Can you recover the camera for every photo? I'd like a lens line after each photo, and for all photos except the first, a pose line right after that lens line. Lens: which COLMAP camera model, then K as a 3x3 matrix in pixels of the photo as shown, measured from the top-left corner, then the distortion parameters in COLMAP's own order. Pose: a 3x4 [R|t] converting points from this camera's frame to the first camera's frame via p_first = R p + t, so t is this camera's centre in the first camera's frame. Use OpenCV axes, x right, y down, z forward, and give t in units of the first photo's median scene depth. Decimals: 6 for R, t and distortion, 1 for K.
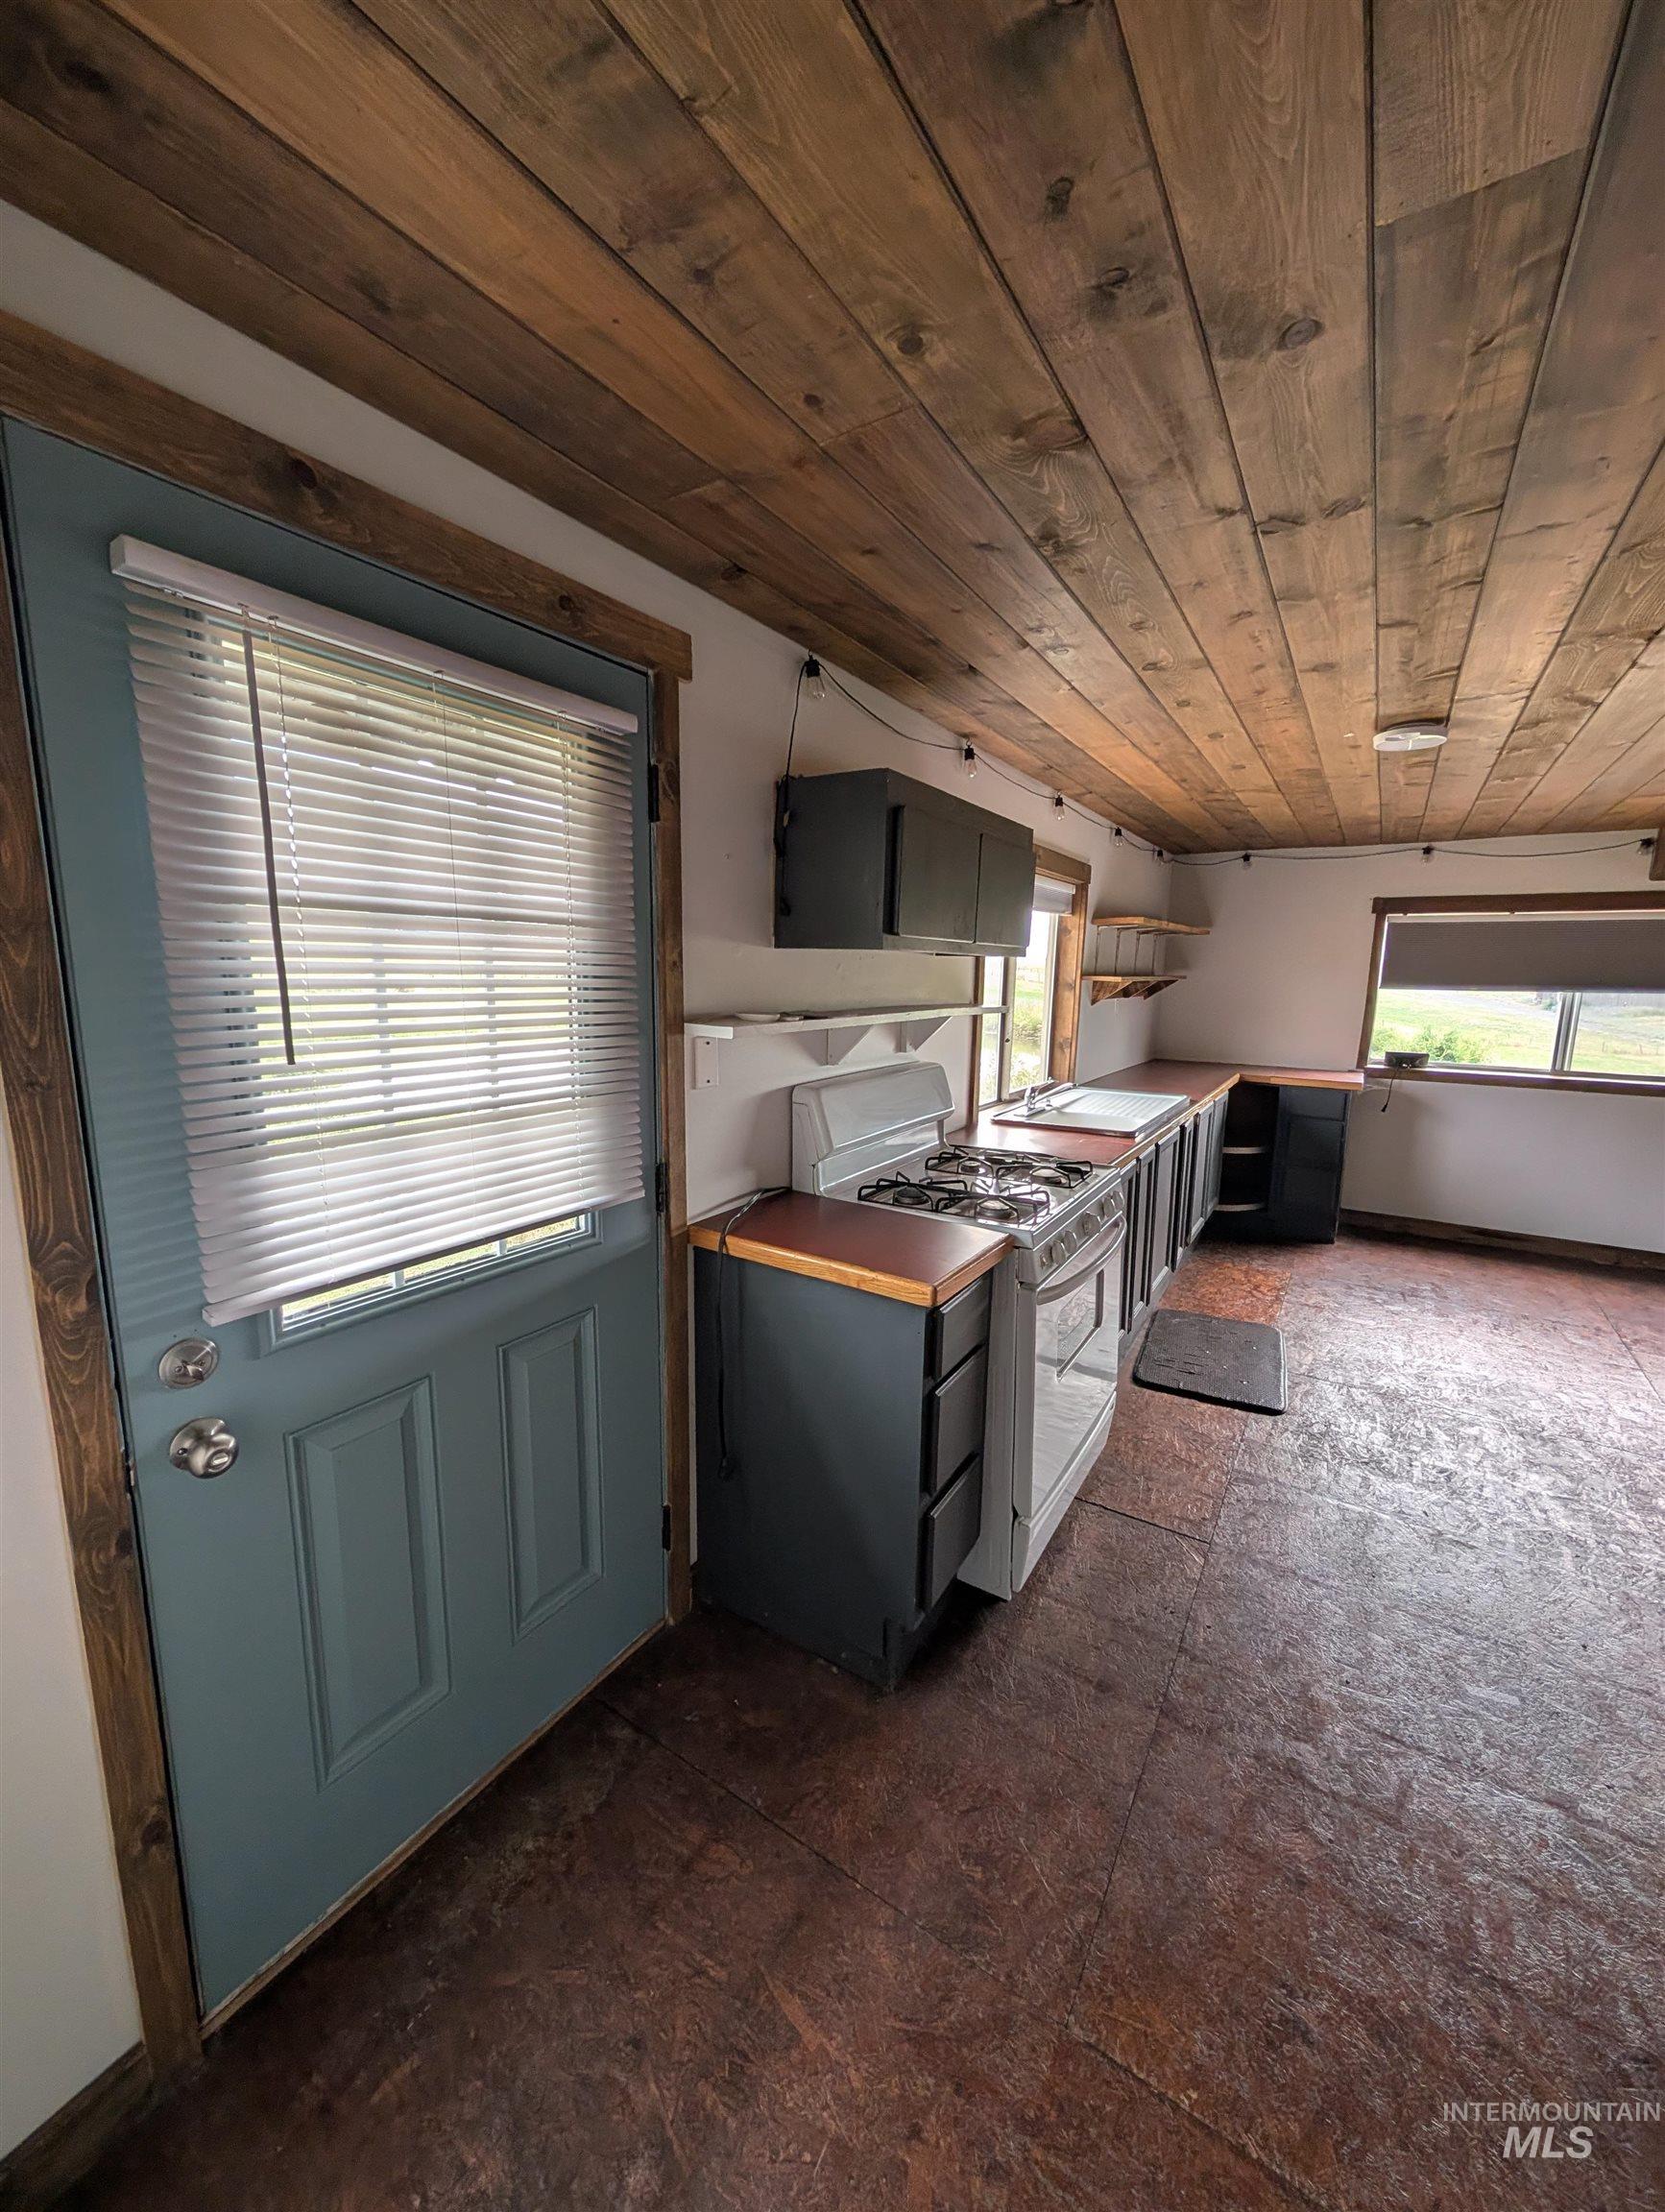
lens RADIAL K [[837.5, 0, 819.3], [0, 837.5, 1098.5], [0, 0, 1]] dist [-0.001950, 0.000436]
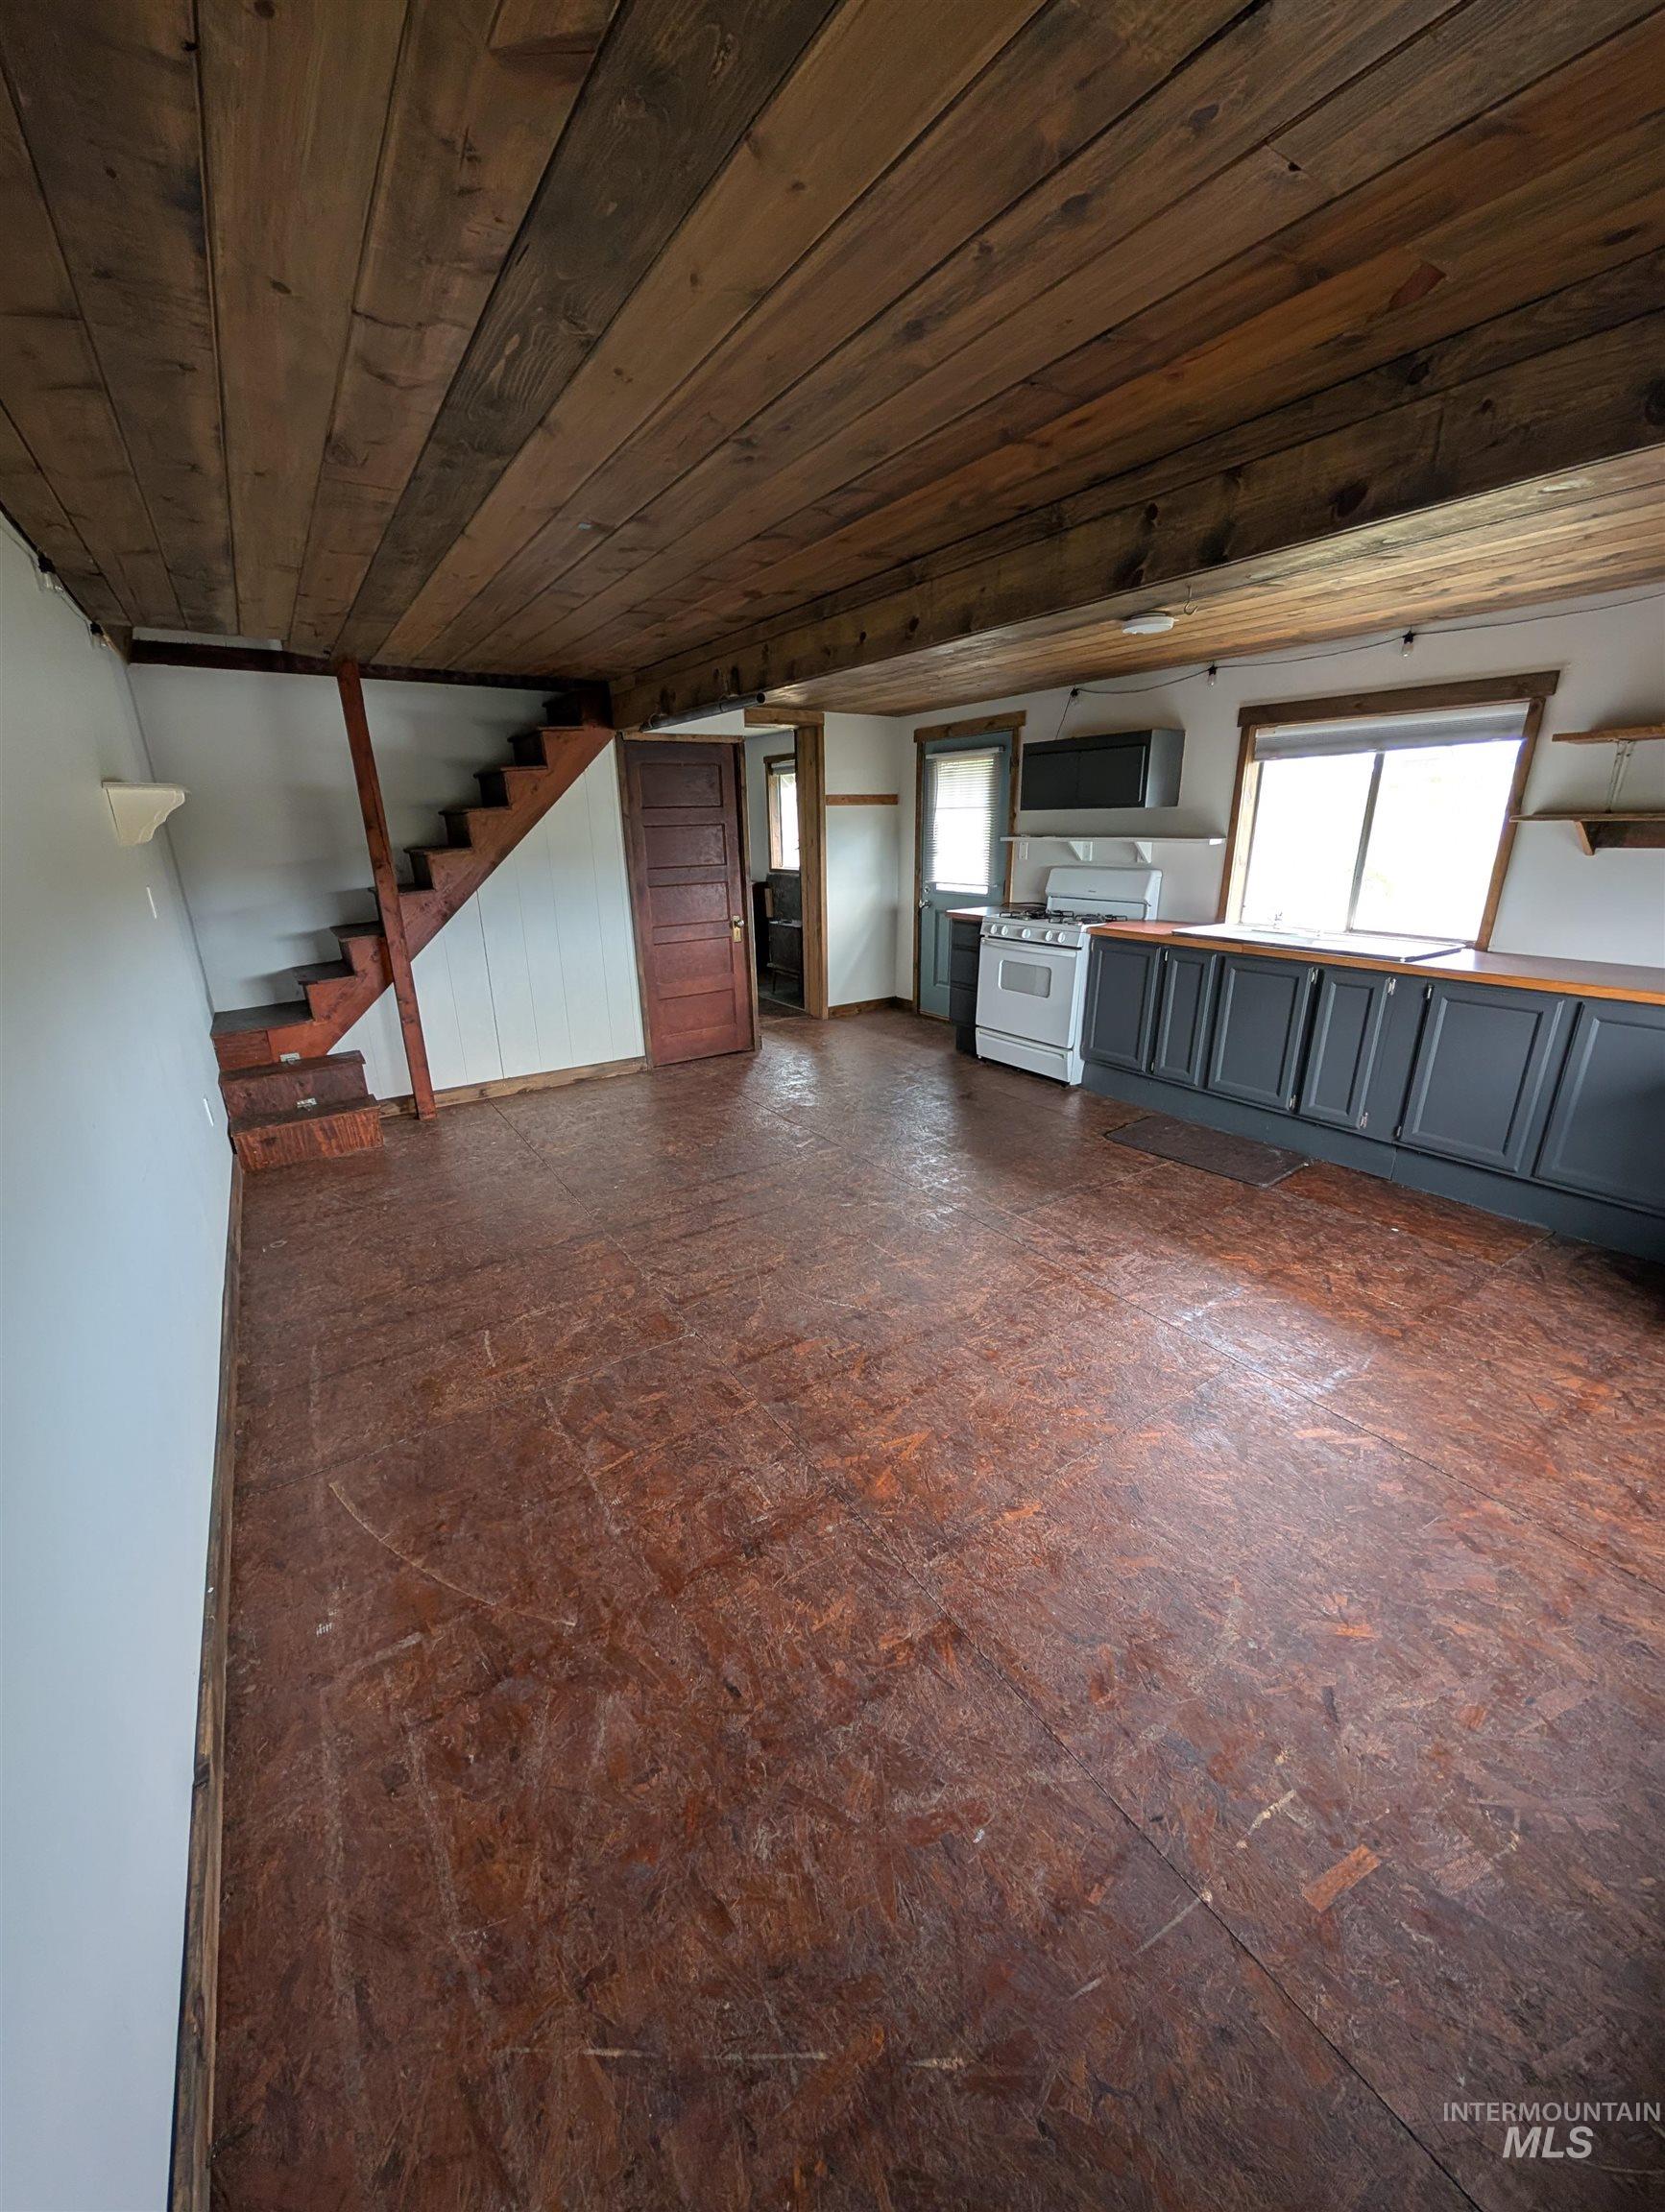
lens RADIAL K [[837.5, 0, 827.5], [0, 837.5, 1106.7], [0, 0, 1]] dist [-0.001950, 0.000436]
pose [[-0.383995, 0.290060, -0.876592, 2.944043], [-0.132223, 0.922316, 0.363111, -0.183828], [0.913819, 0.255338, -0.315812, 1.474866]]
